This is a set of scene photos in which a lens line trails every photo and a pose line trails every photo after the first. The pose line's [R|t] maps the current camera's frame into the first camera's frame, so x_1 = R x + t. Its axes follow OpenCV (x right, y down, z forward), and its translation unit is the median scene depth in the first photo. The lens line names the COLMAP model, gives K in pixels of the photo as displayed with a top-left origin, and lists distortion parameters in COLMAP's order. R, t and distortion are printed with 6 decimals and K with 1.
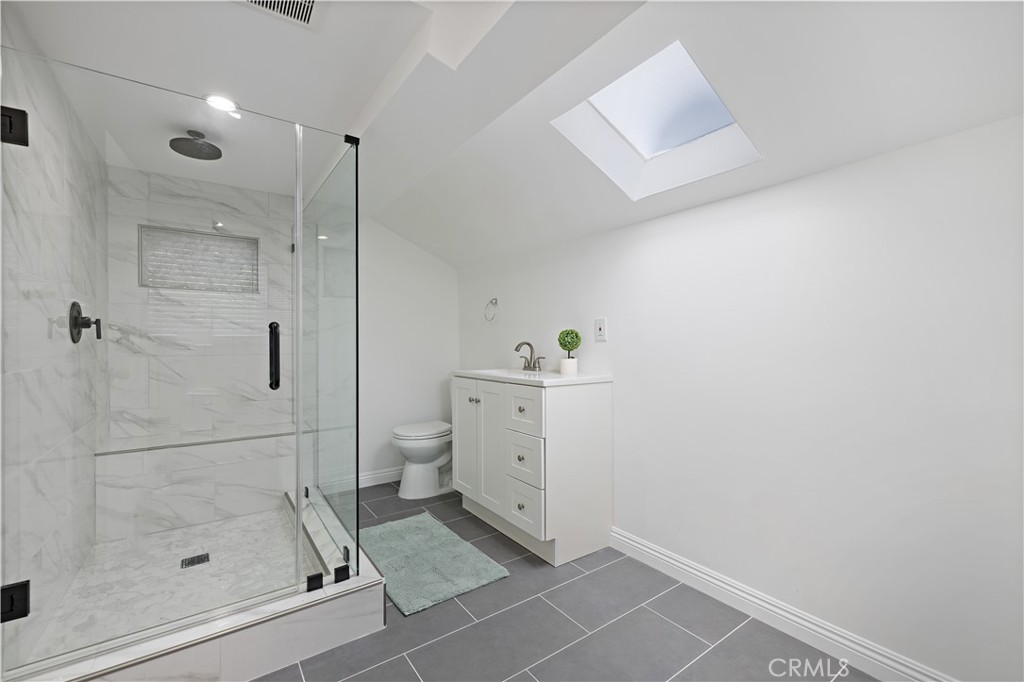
lens RADIAL K [[433.7, 0, 512.6], [0, 433.7, 343.8], [0, 0, 1]] dist [0.001350, 0.000450]
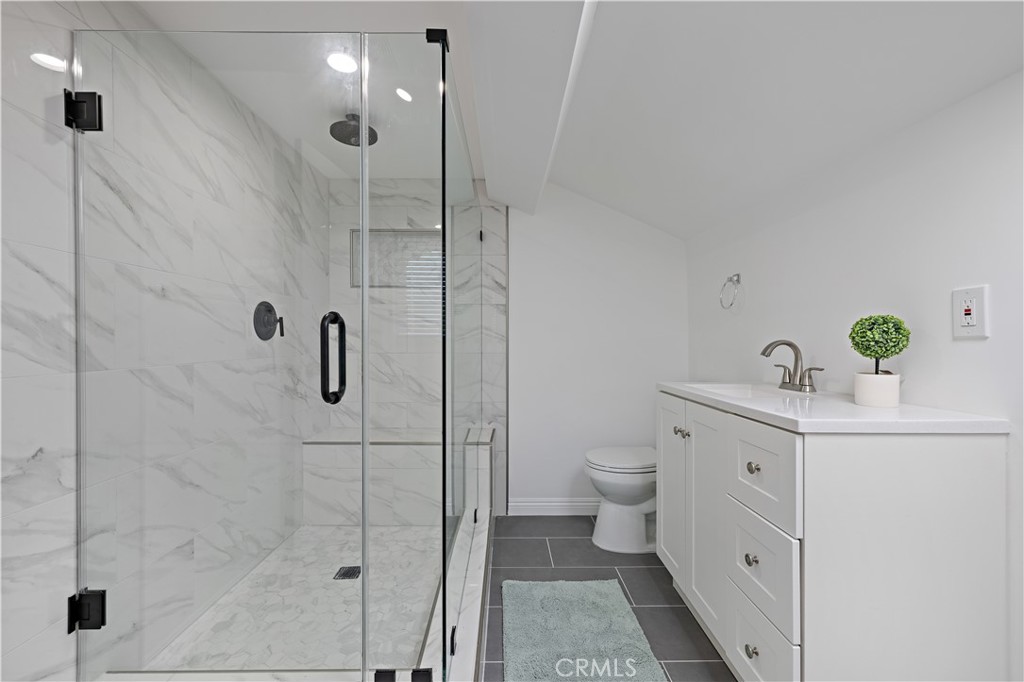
lens RADIAL K [[433.7, 0, 506.4], [0, 433.7, 342.8], [0, 0, 1]] dist [0.001350, 0.000450]
pose [[0.817675, 0.005643, -0.575652, 0.068588], [-0.005067, 0.999984, 0.002607, -0.000754], [0.575658, 0.000785, 0.817690, 0.348898]]
